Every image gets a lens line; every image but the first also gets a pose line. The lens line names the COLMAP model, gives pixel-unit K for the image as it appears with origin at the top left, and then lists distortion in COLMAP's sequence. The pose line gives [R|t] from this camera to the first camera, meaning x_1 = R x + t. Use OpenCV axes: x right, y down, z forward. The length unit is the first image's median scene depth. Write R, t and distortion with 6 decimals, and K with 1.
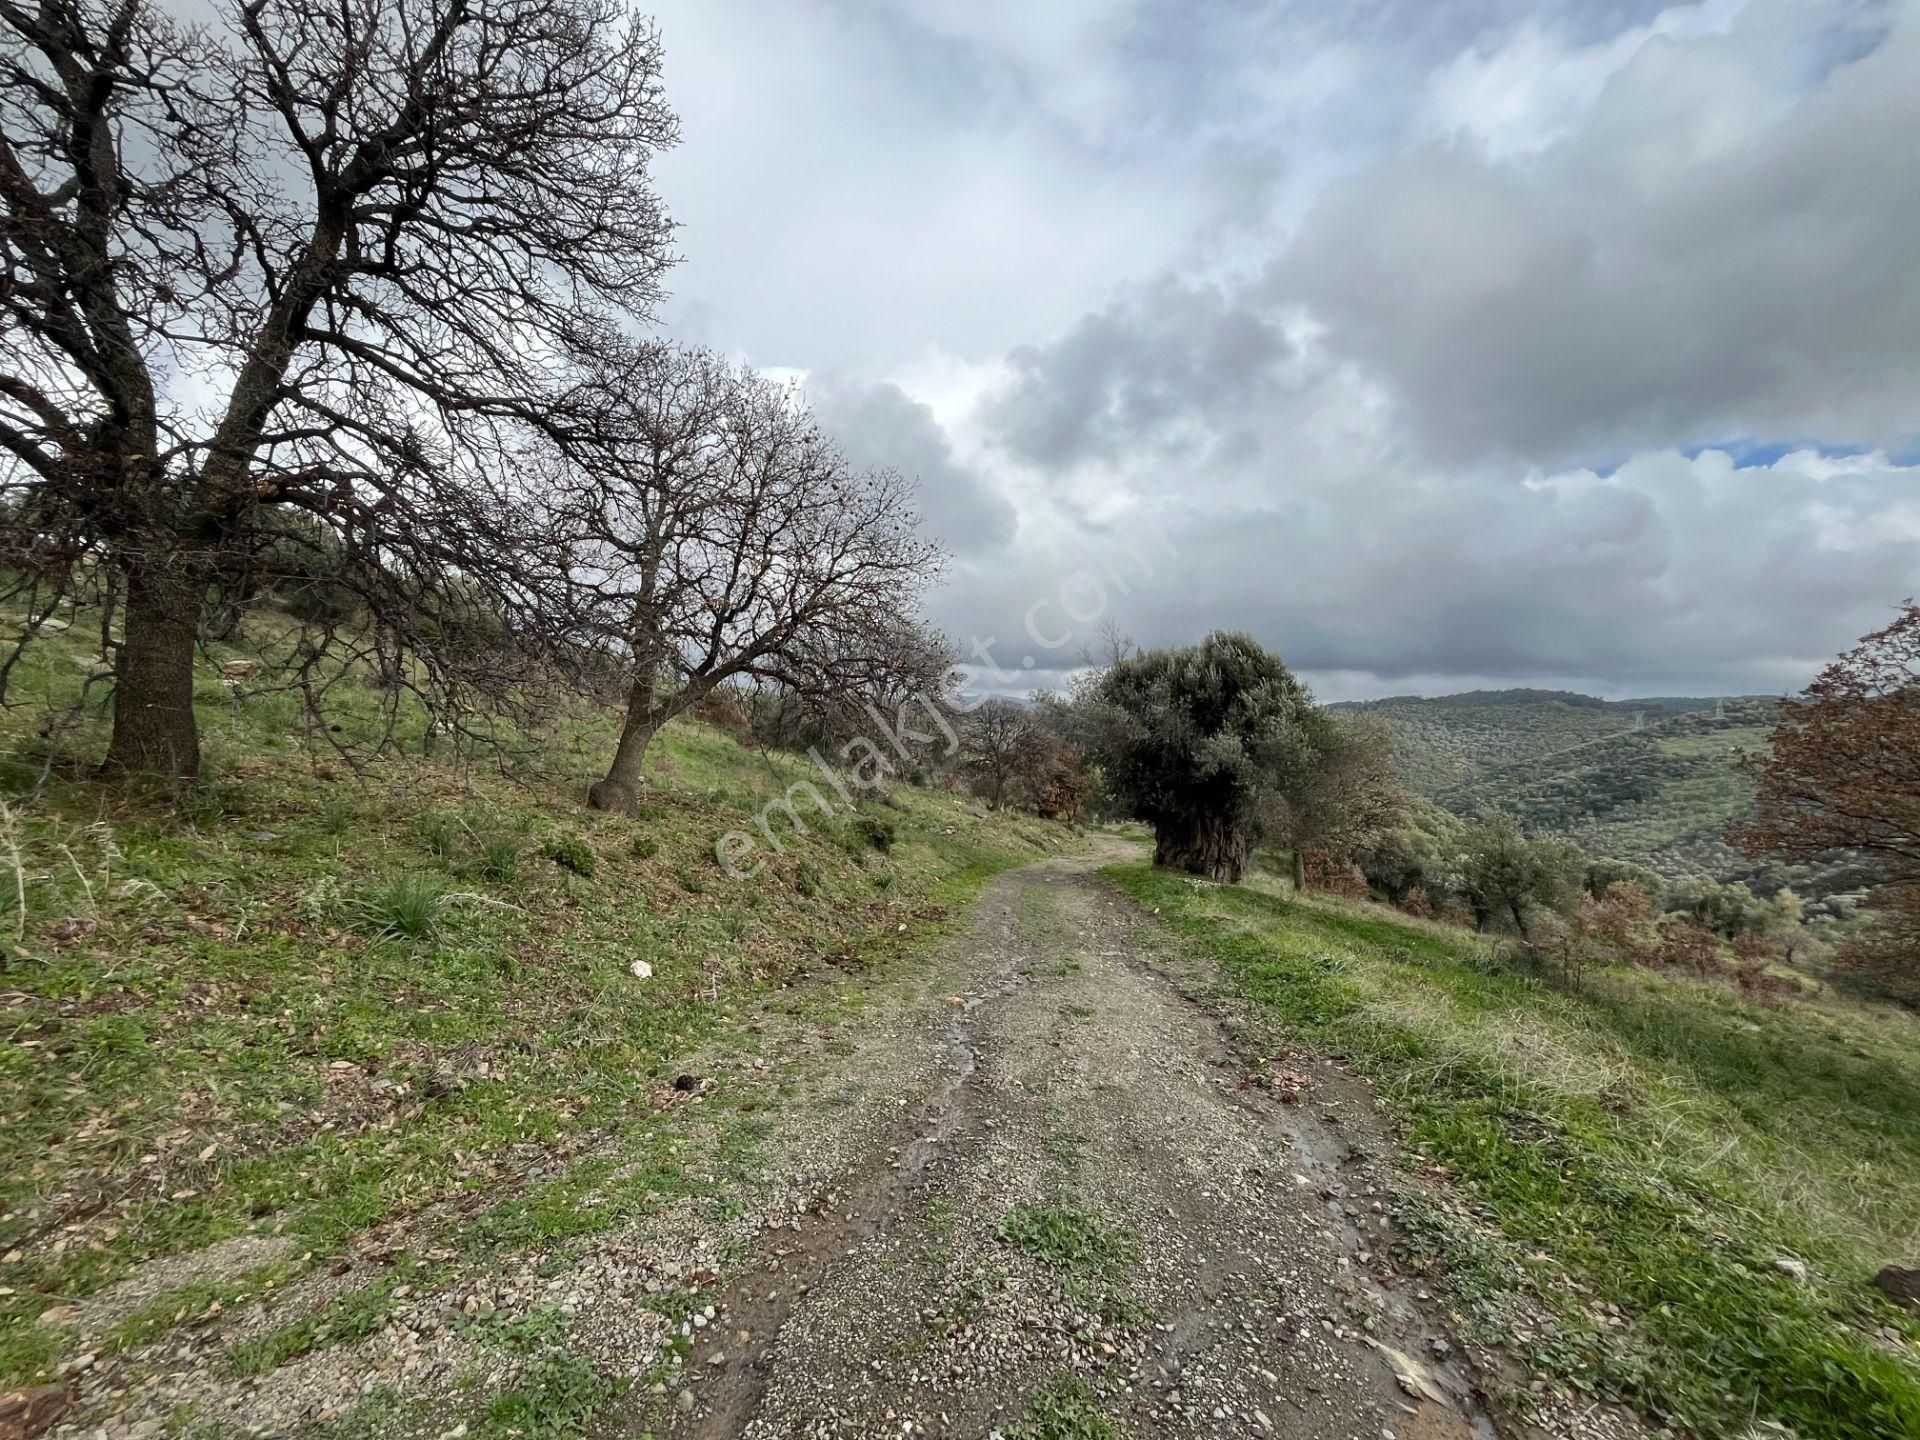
lens RADIAL K [[781.9, 0, 960.0], [0, 781.9, 720.0], [0, 0, 1]] dist [-0.008481, 0.000060]
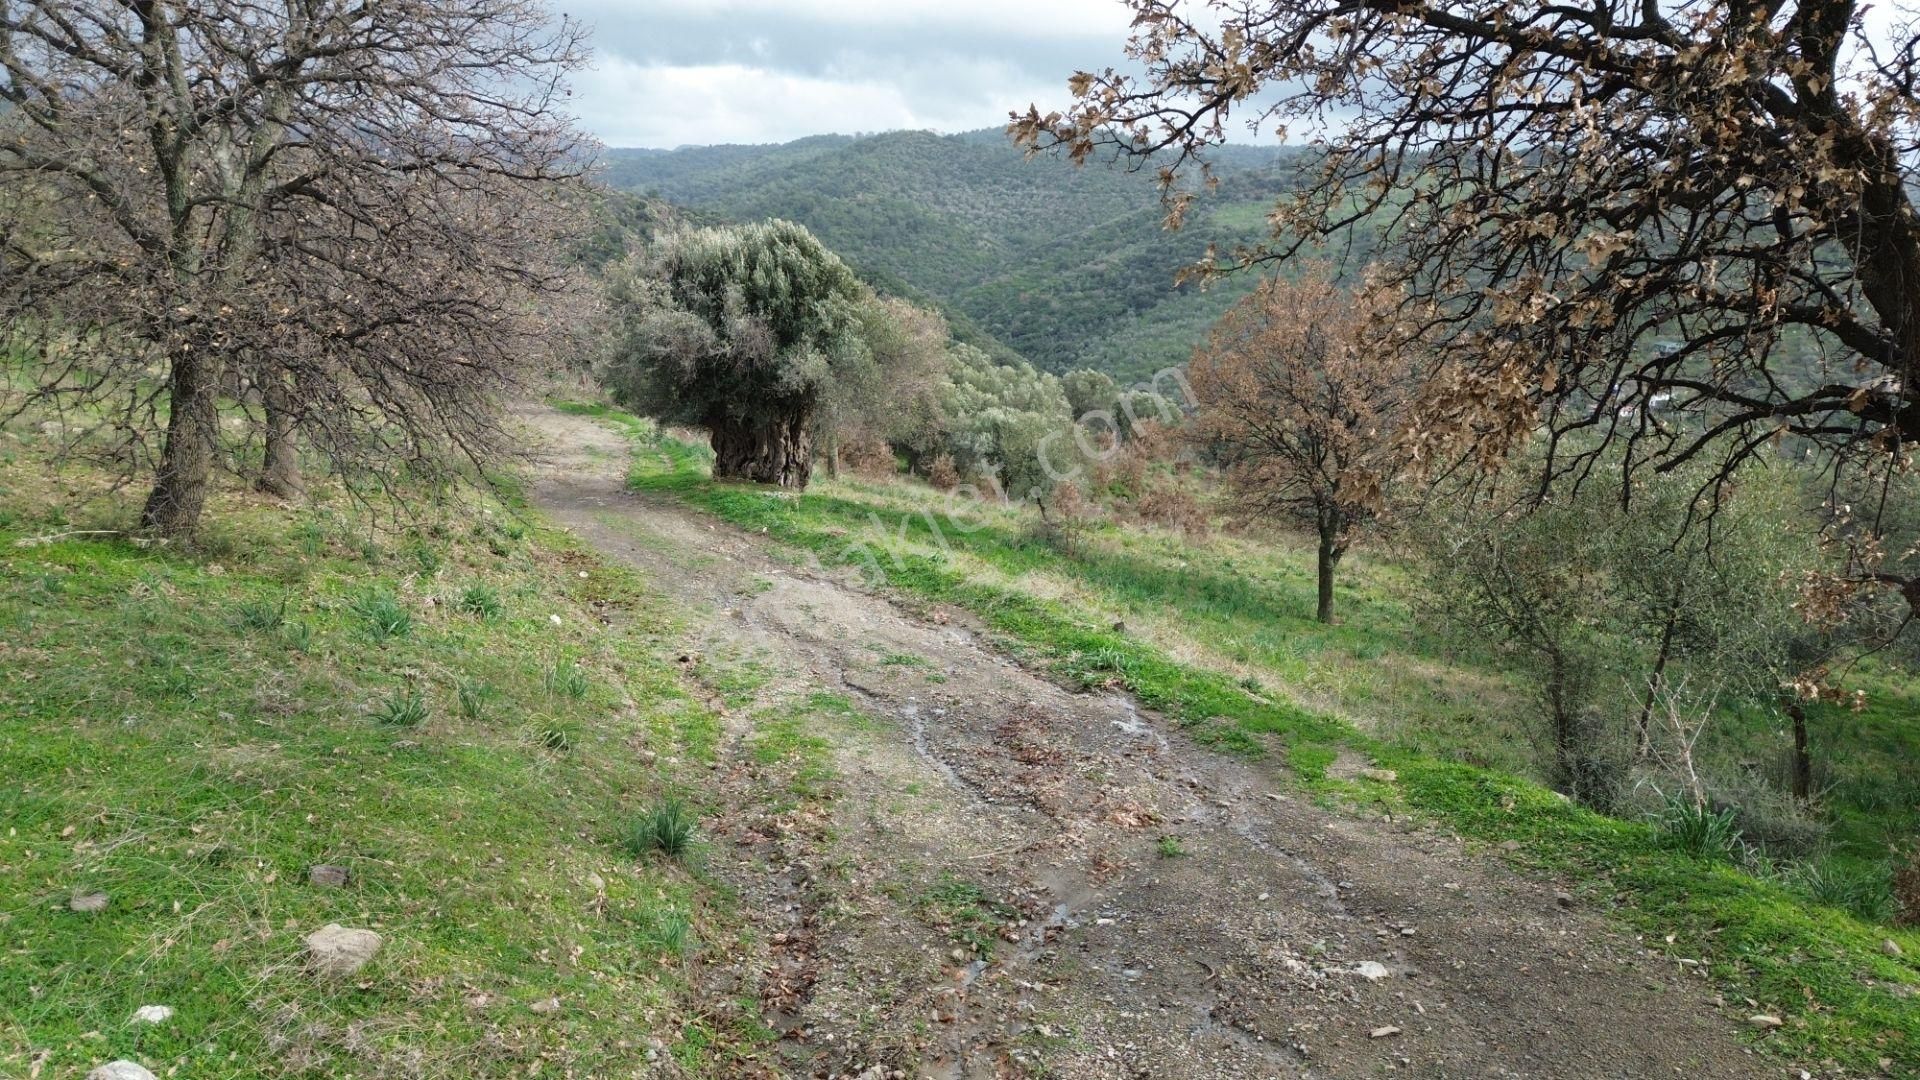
lens RADIAL K [[1352.8, 0, 959.4], [0, 1352.8, 547.7], [0, 0, 1]] dist [0.084678, -0.080333]
pose [[0.850908, -0.122490, 0.510835, -0.345781], [-0.022555, 0.963019, 0.268487, -0.174220], [-0.524831, -0.239979, 0.816678, -0.491477]]
